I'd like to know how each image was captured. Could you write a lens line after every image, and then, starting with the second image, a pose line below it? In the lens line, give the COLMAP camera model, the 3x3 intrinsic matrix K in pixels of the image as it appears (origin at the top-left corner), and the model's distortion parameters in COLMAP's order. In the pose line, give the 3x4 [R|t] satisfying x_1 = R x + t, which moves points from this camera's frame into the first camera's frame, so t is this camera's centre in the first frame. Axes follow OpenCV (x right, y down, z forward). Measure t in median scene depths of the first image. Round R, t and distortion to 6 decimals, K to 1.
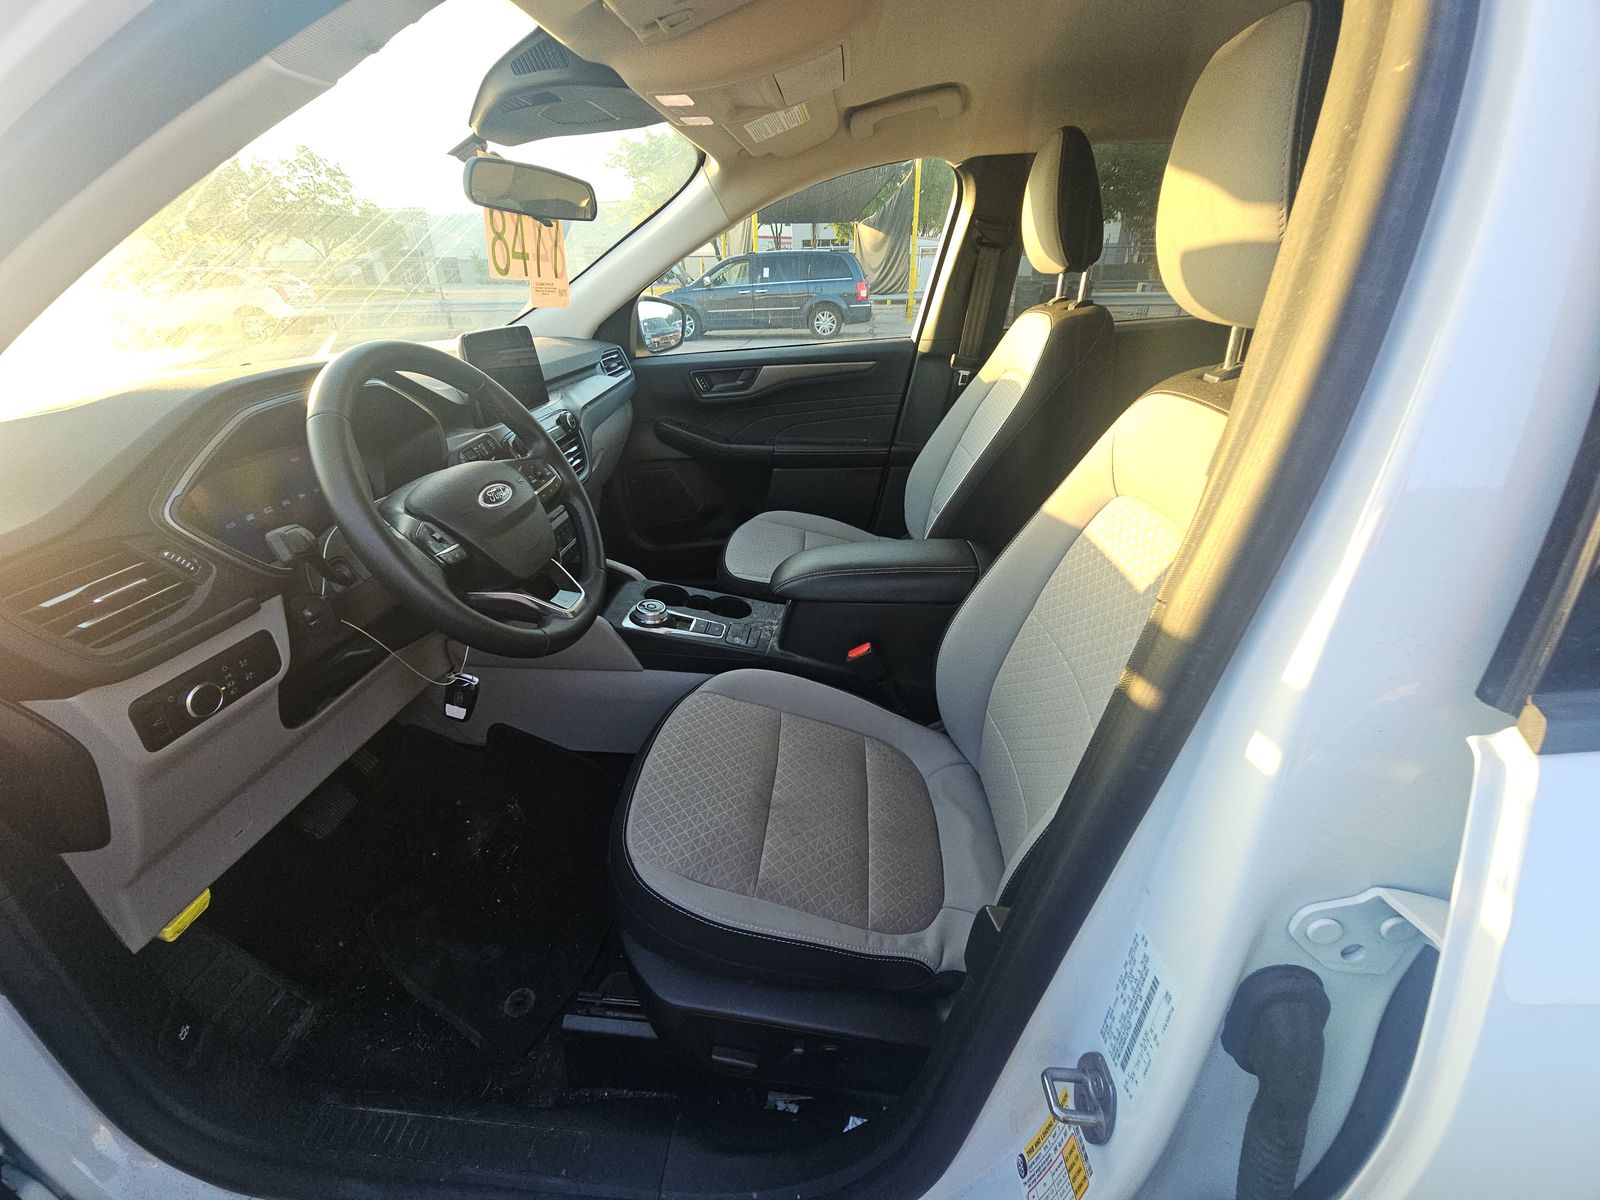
lens RADIAL K [[656.3, 0, 796.7], [0, 656.3, 606.6], [0, 0, 1]] dist [-0.002773, -0.000596]
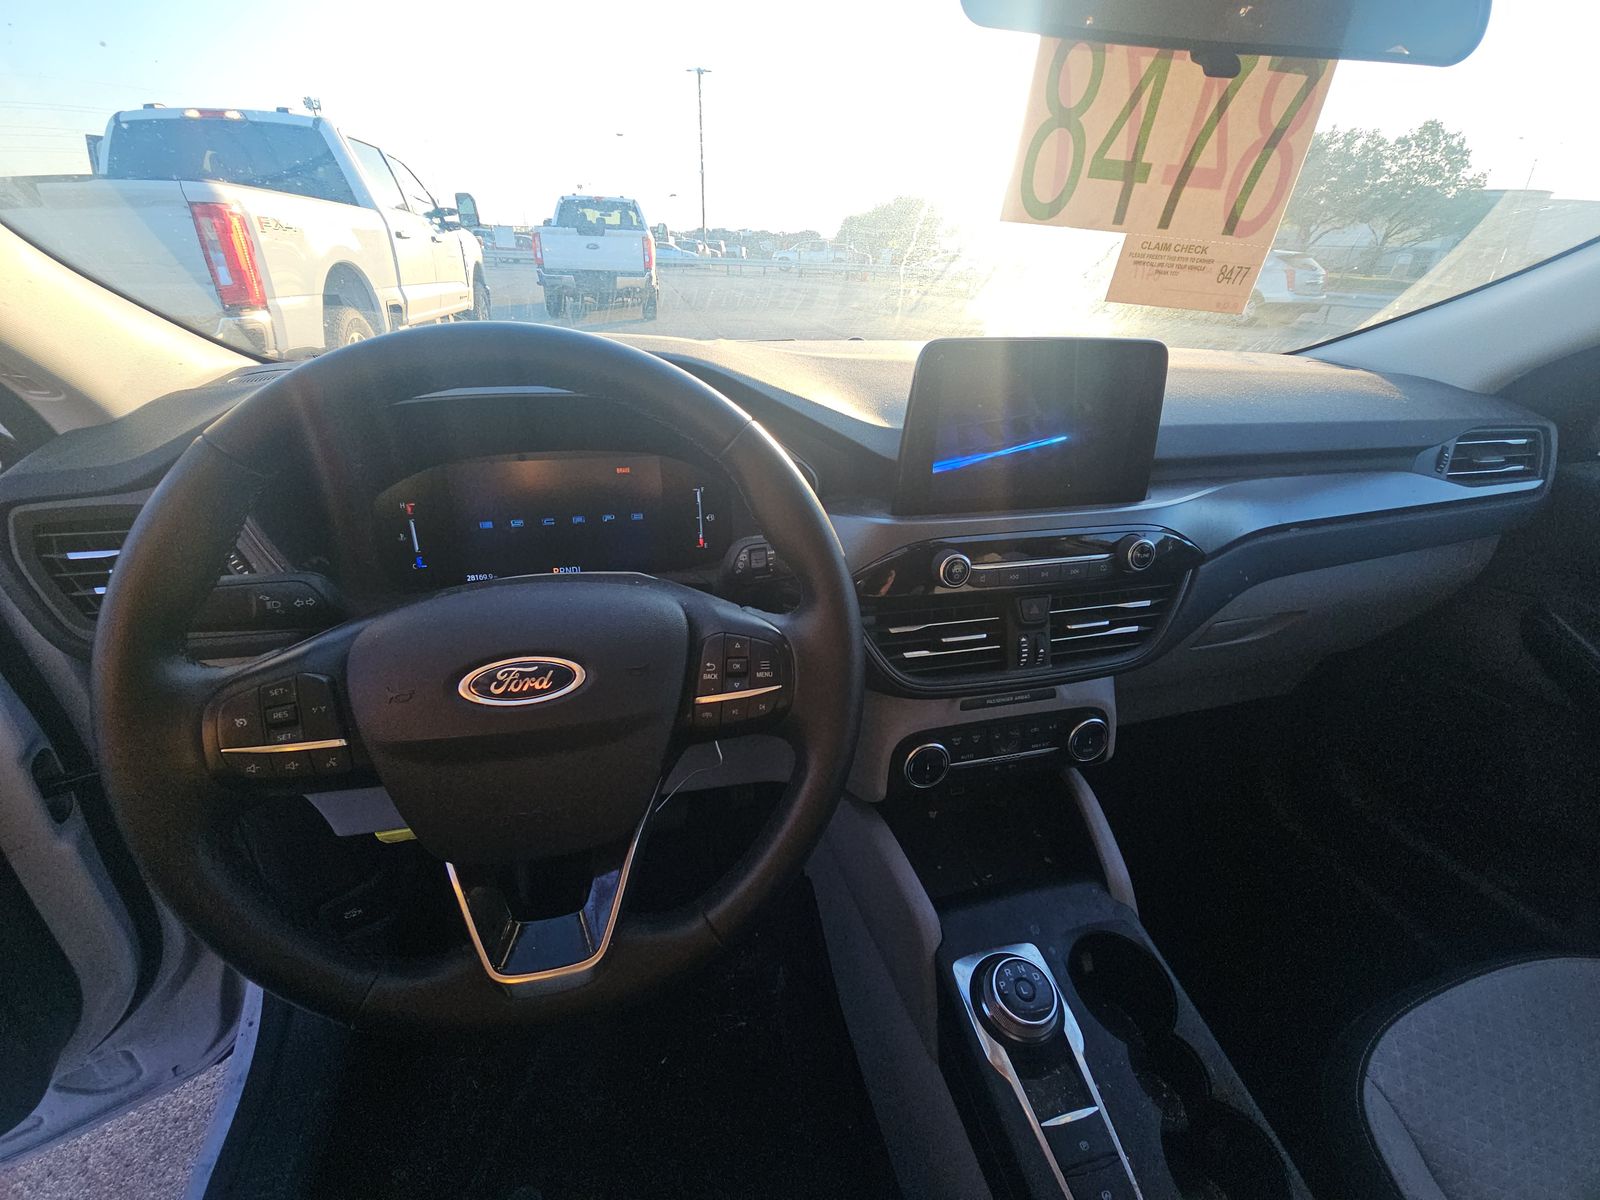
lens RADIAL K [[656.9, 0, 801.9], [0, 656.9, 606.2], [0, 0, 1]] dist [0.014033, -0.010040]
pose [[0.326614, 0.466176, -0.822194, -0.039851], [-0.460184, 0.838263, 0.292481, -0.414736], [0.825563, 0.282832, 0.488315, 0.873994]]
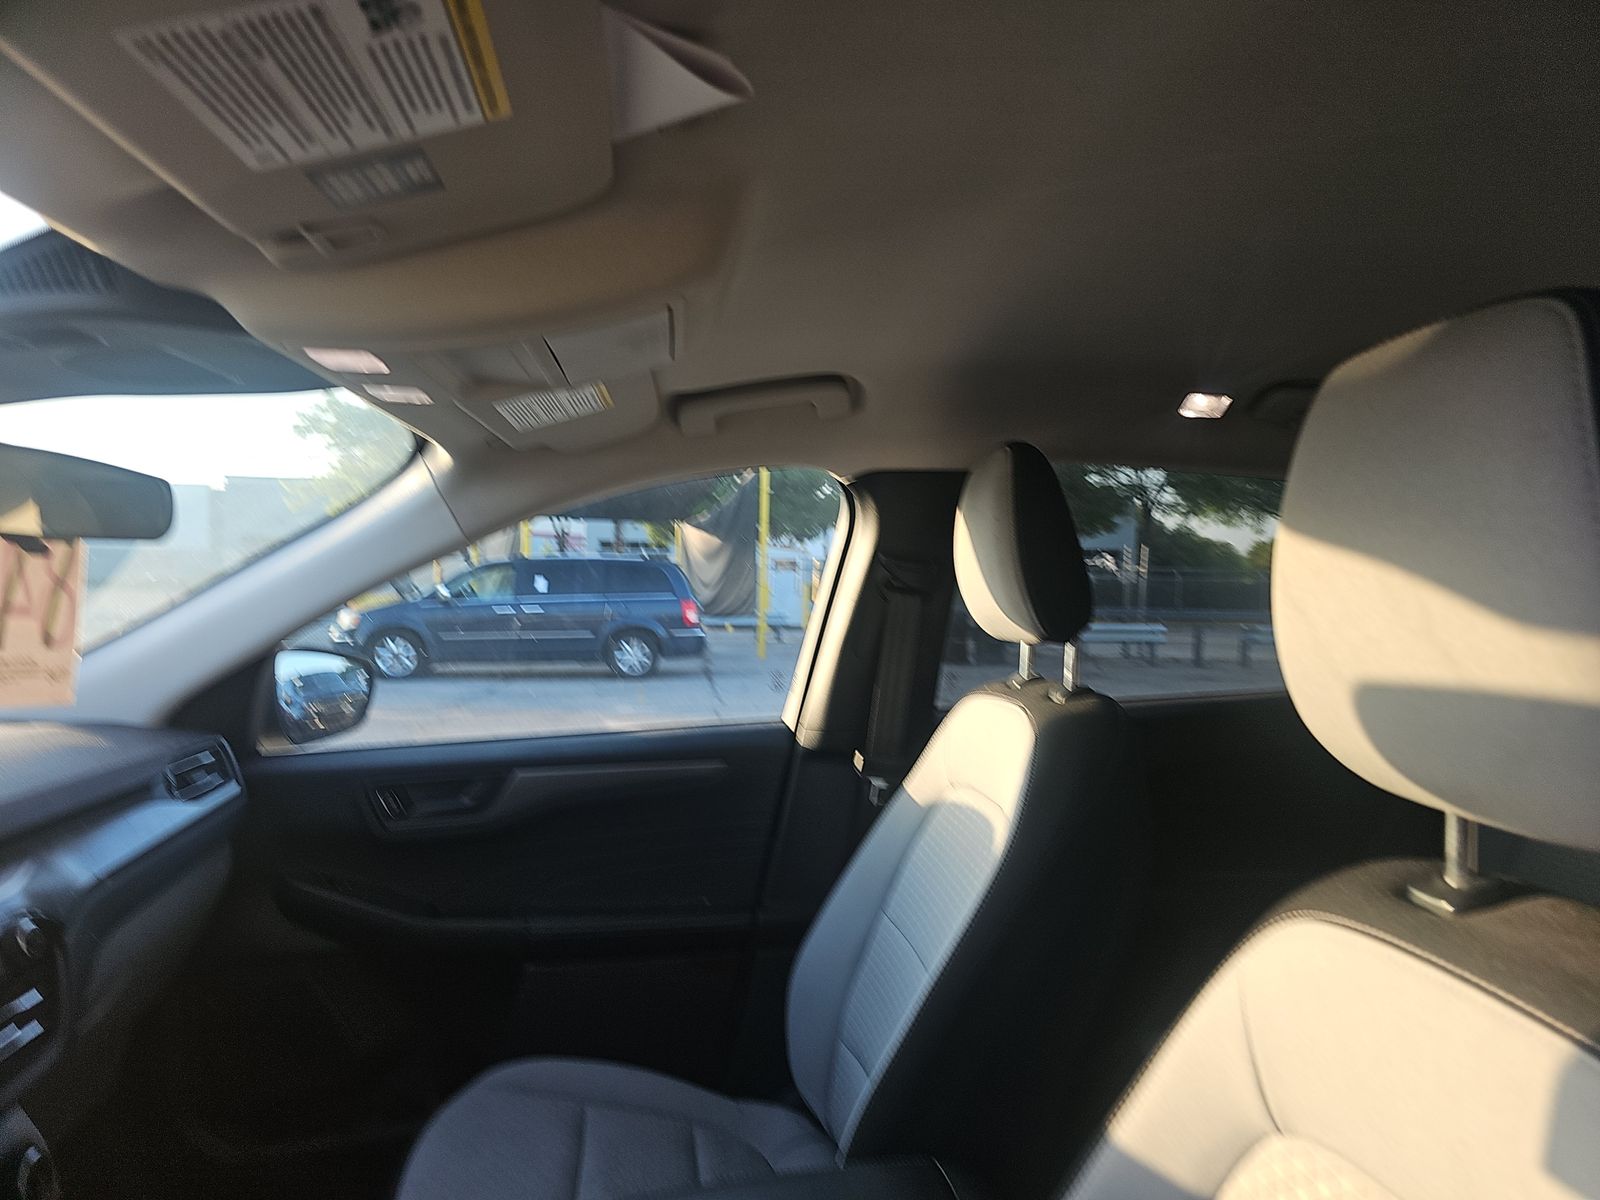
lens RADIAL K [[1076.7, 0, 859.7], [0, 1076.7, 601.6], [0, 0, 1]] dist [-0.001235, -0.005058]
pose [[0.969440, 0.029753, 0.243517, 0.008625], [0.081315, 0.897536, -0.433379, -0.199639], [-0.231459, 0.439936, 0.867688, 0.250717]]
